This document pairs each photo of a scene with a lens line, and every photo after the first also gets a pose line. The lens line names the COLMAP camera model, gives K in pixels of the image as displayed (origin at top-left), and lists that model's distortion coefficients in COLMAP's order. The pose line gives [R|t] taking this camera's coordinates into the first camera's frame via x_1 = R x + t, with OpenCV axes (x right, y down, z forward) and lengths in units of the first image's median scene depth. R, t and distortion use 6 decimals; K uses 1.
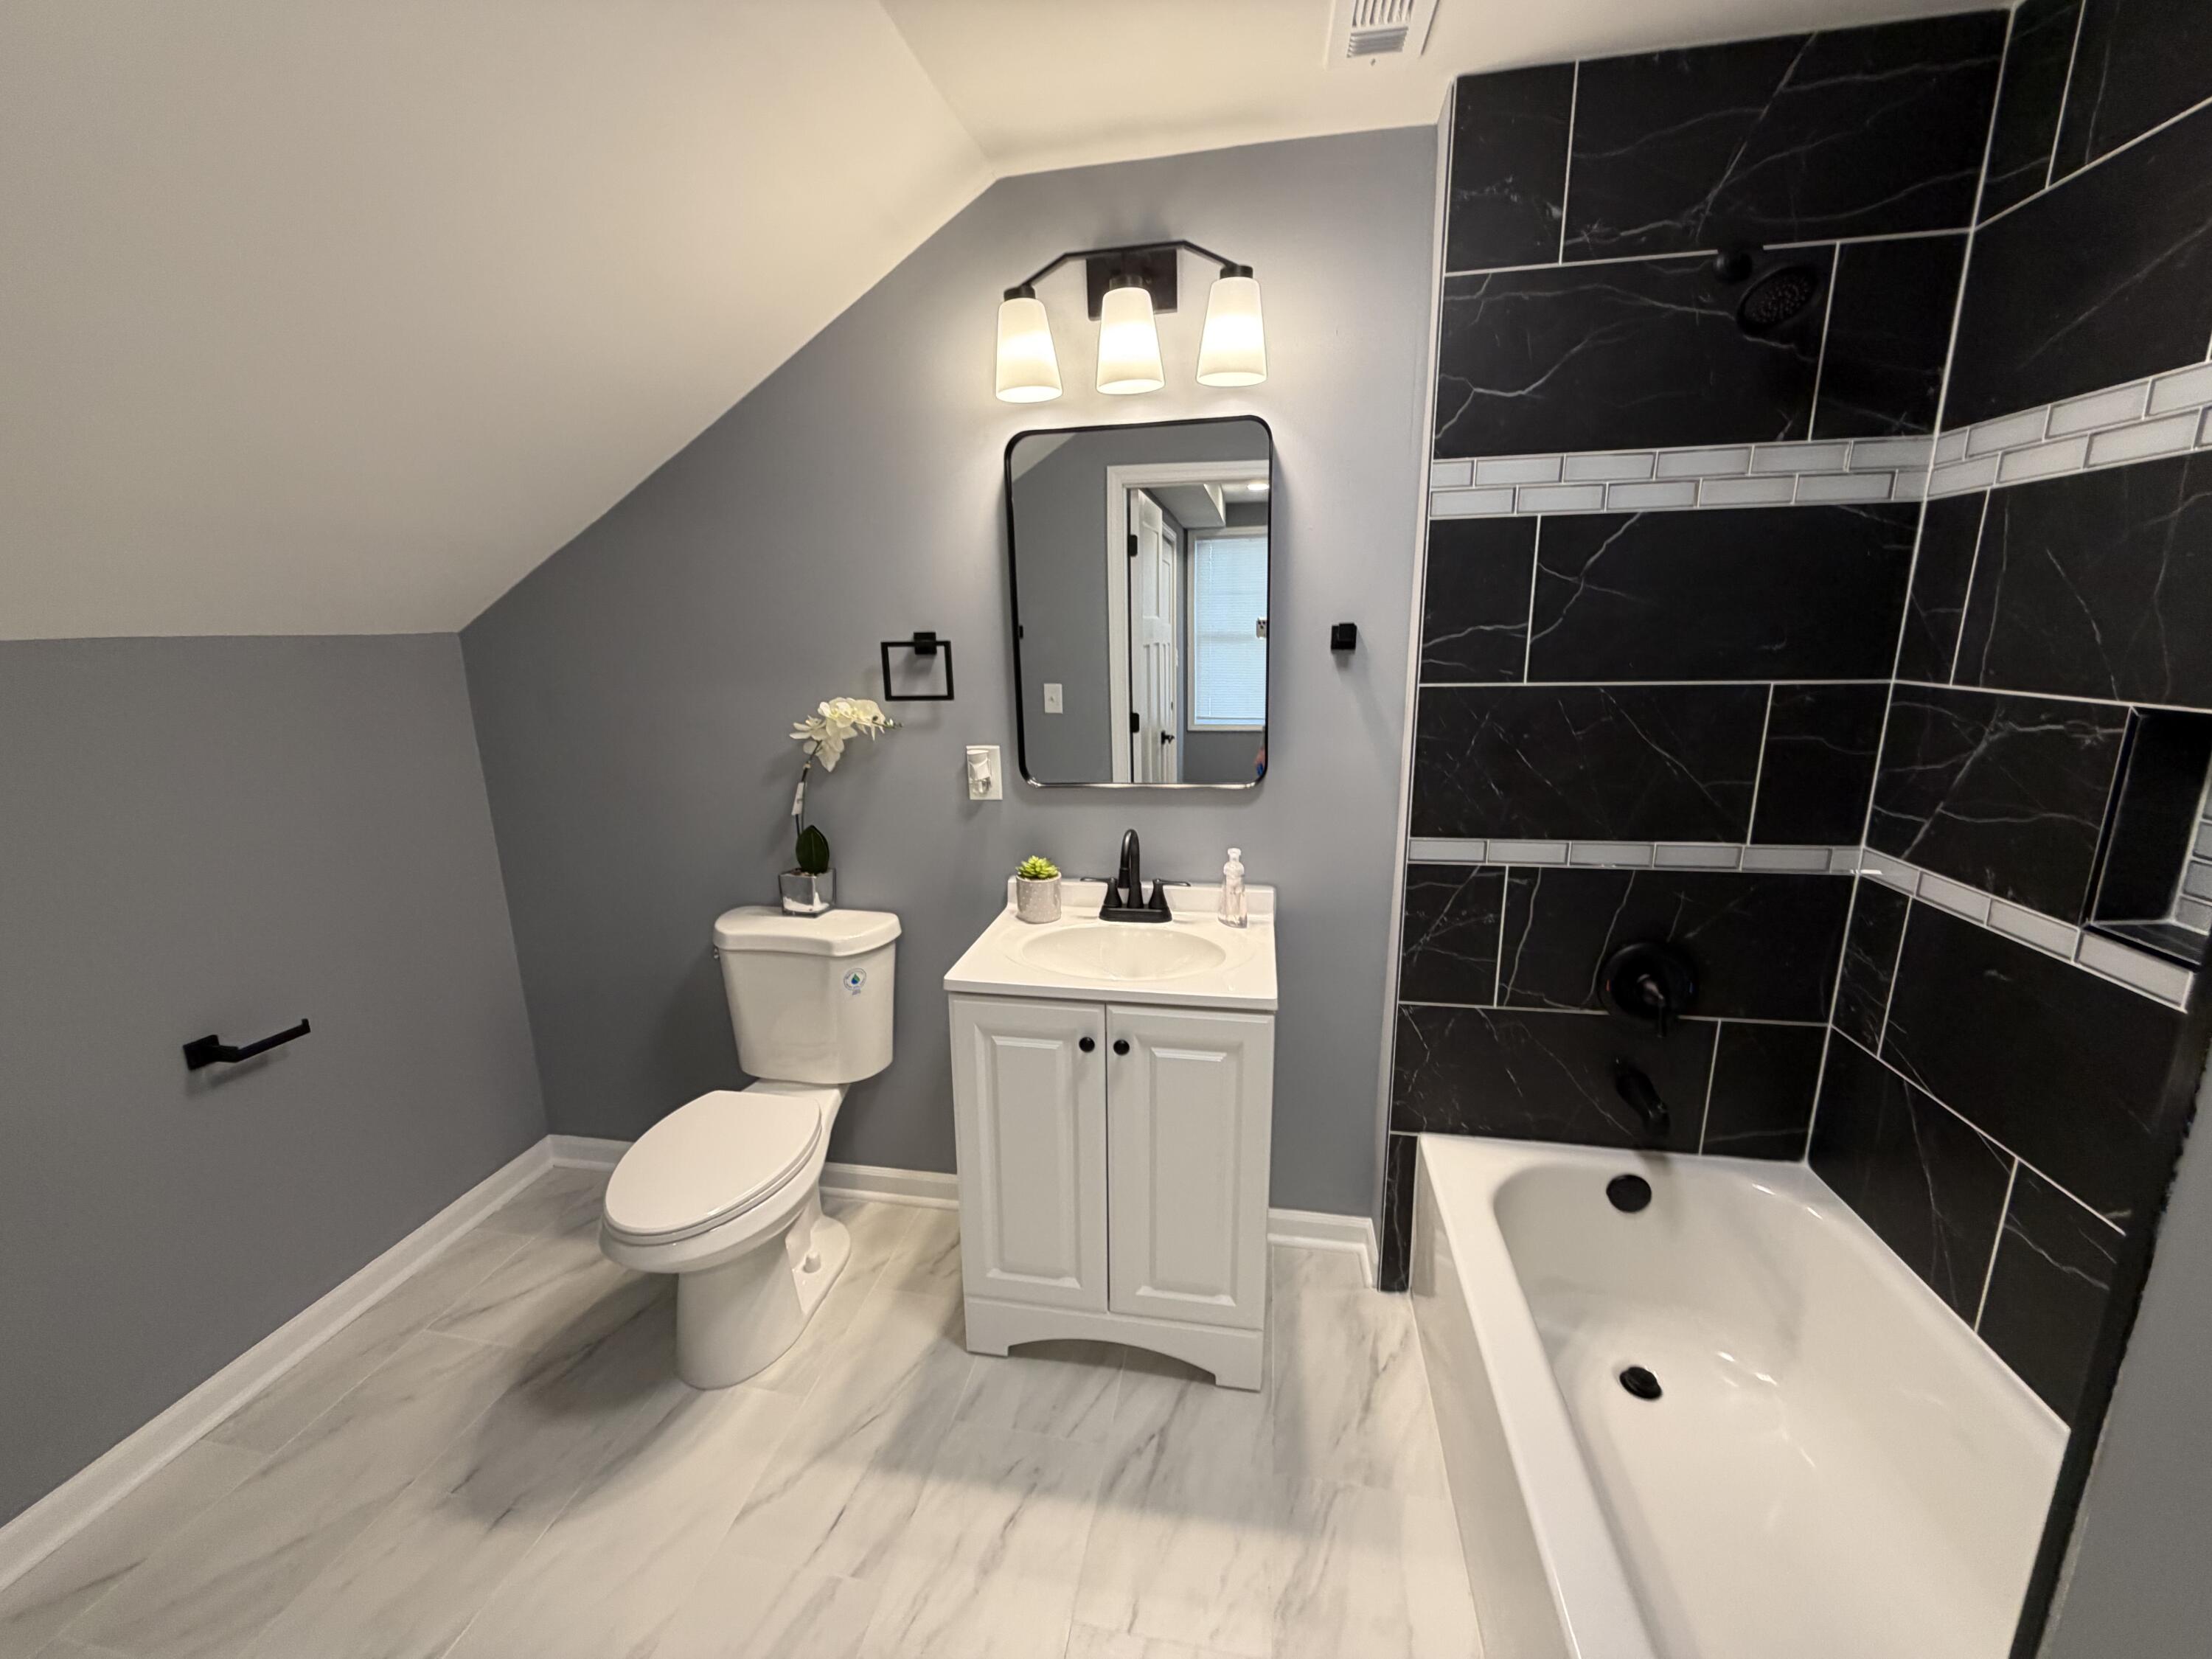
lens RADIAL K [[883.0, 0, 1098.8], [0, 883.0, 829.4], [0, 0, 1]] dist [-0.001092, -0.000186]
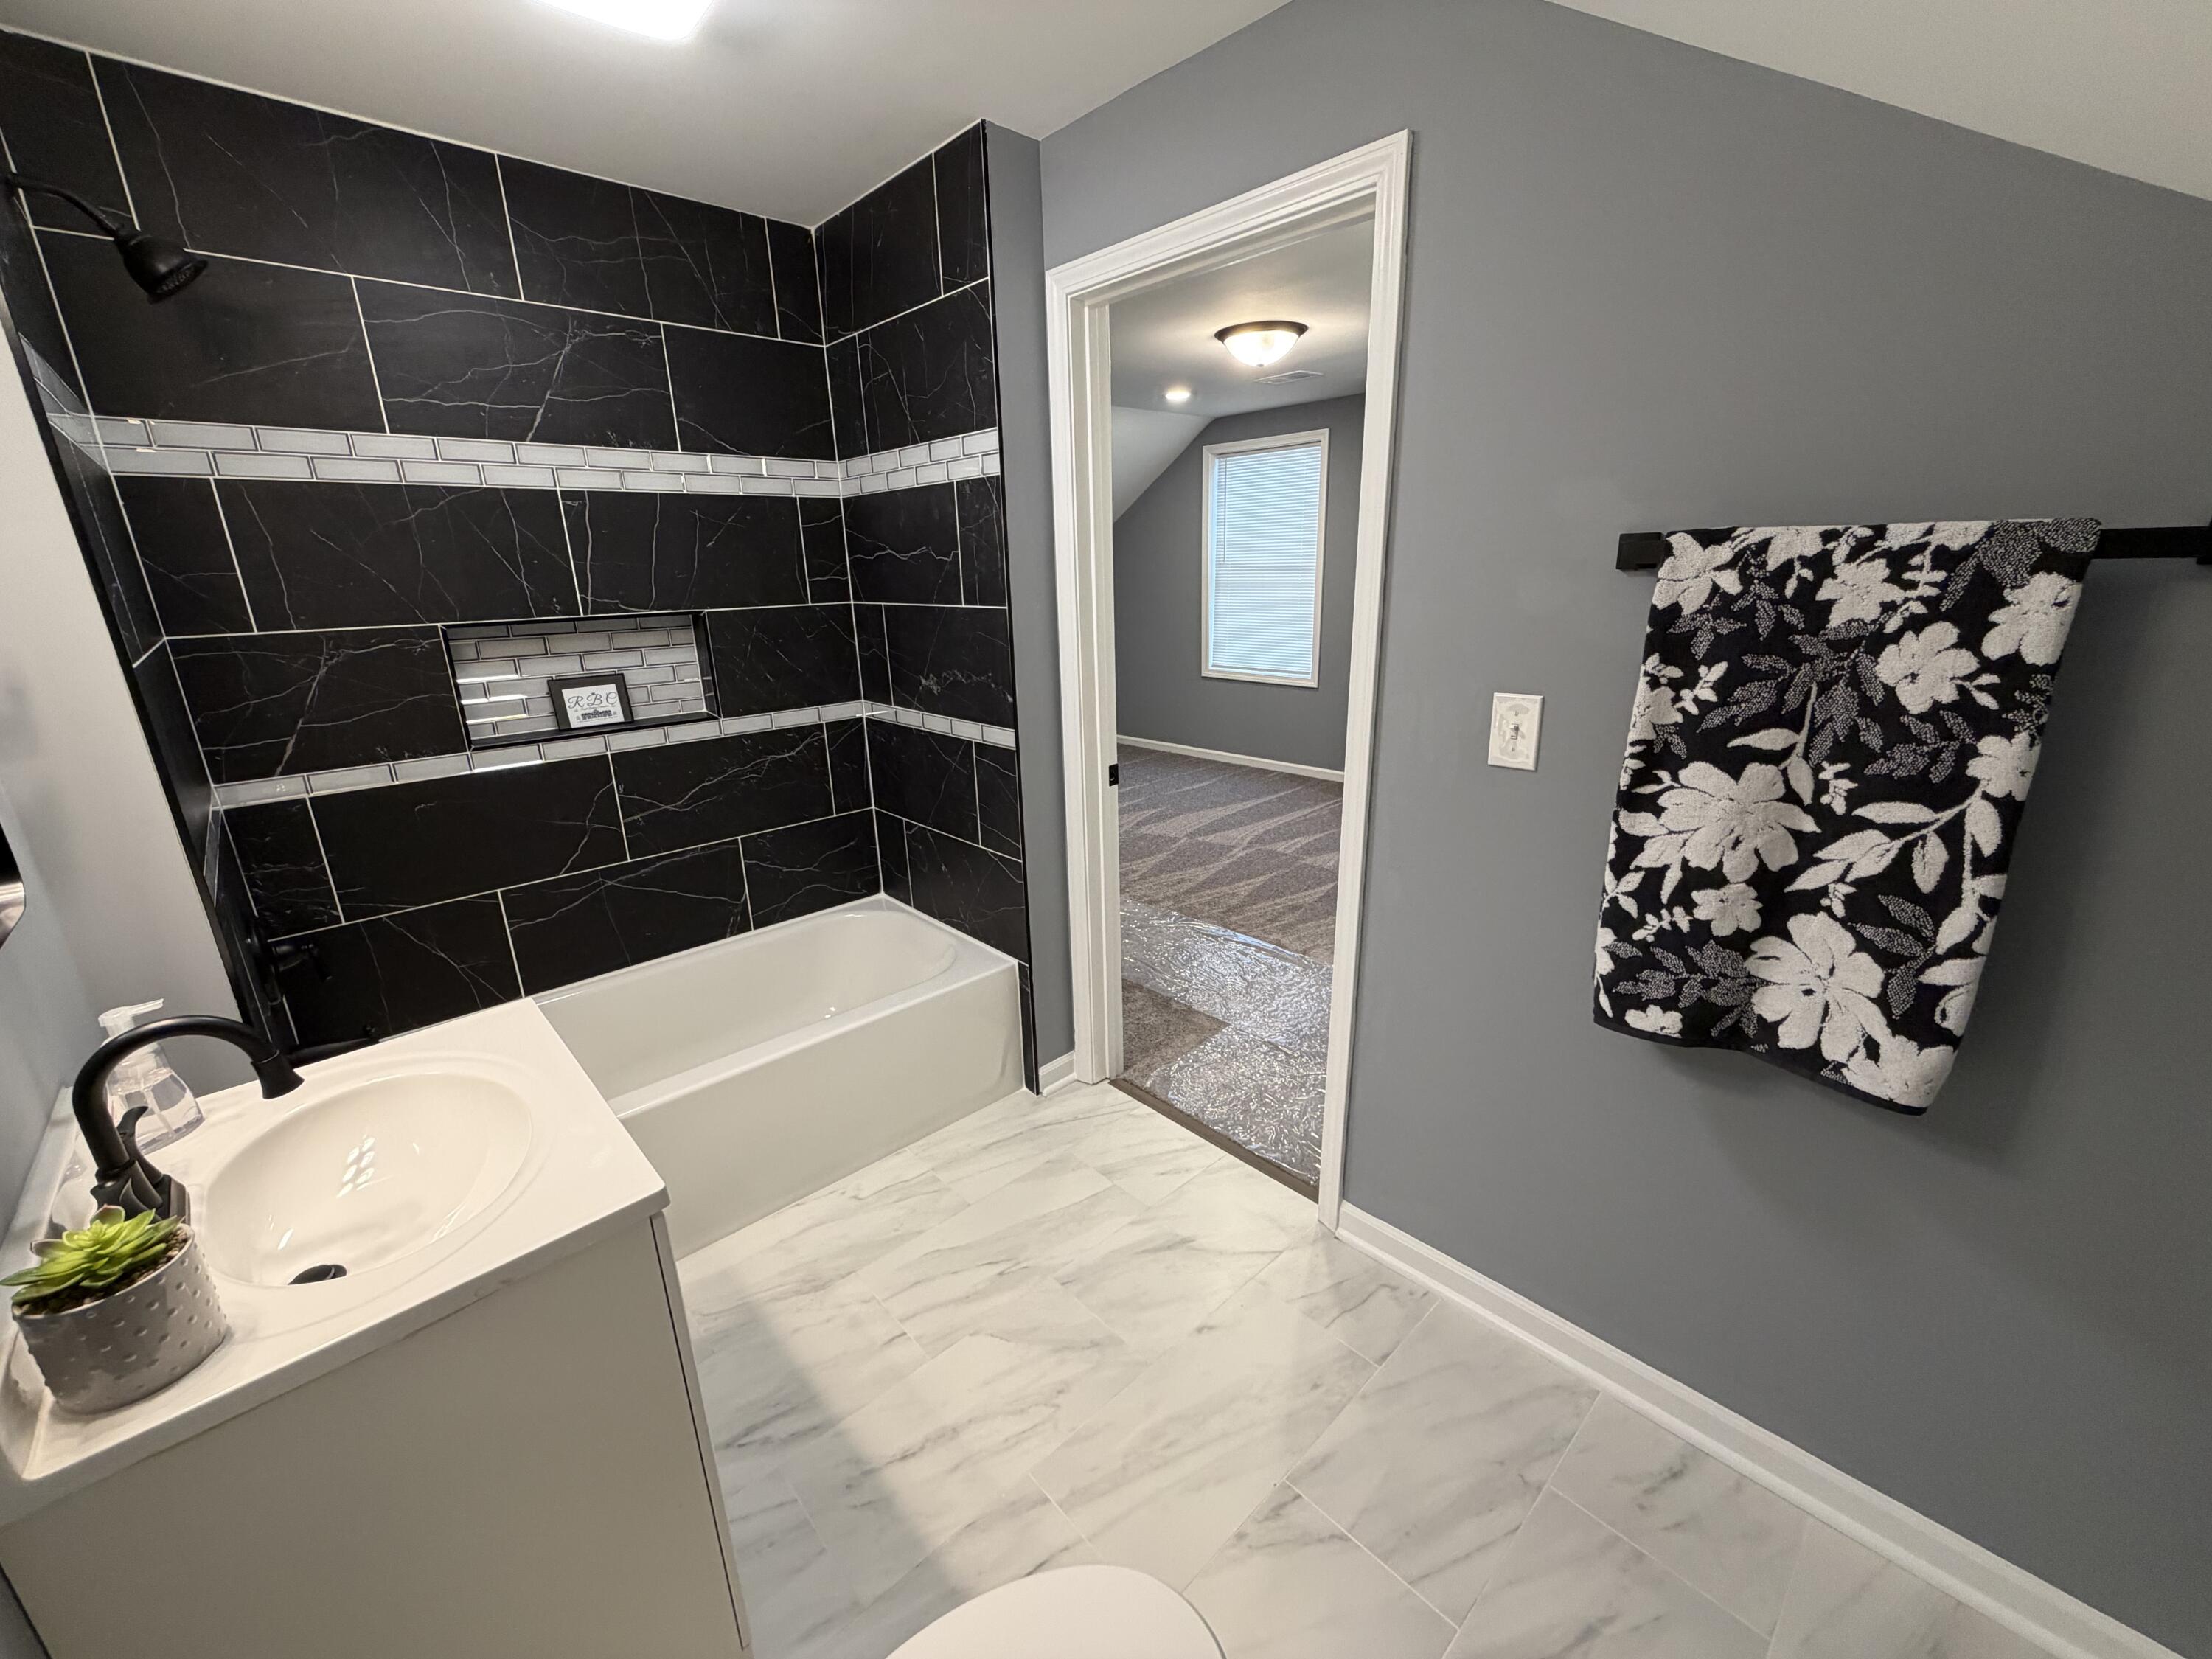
lens RADIAL K [[883.0, 0, 1098.8], [0, 883.0, 829.4], [0, 0, 1]] dist [-0.001092, -0.000186]
pose [[-0.800957, -0.137570, 0.582703, -0.797856], [0.174799, 0.877112, 0.447347, -0.267771], [-0.572638, 0.460162, -0.678482, 1.282242]]
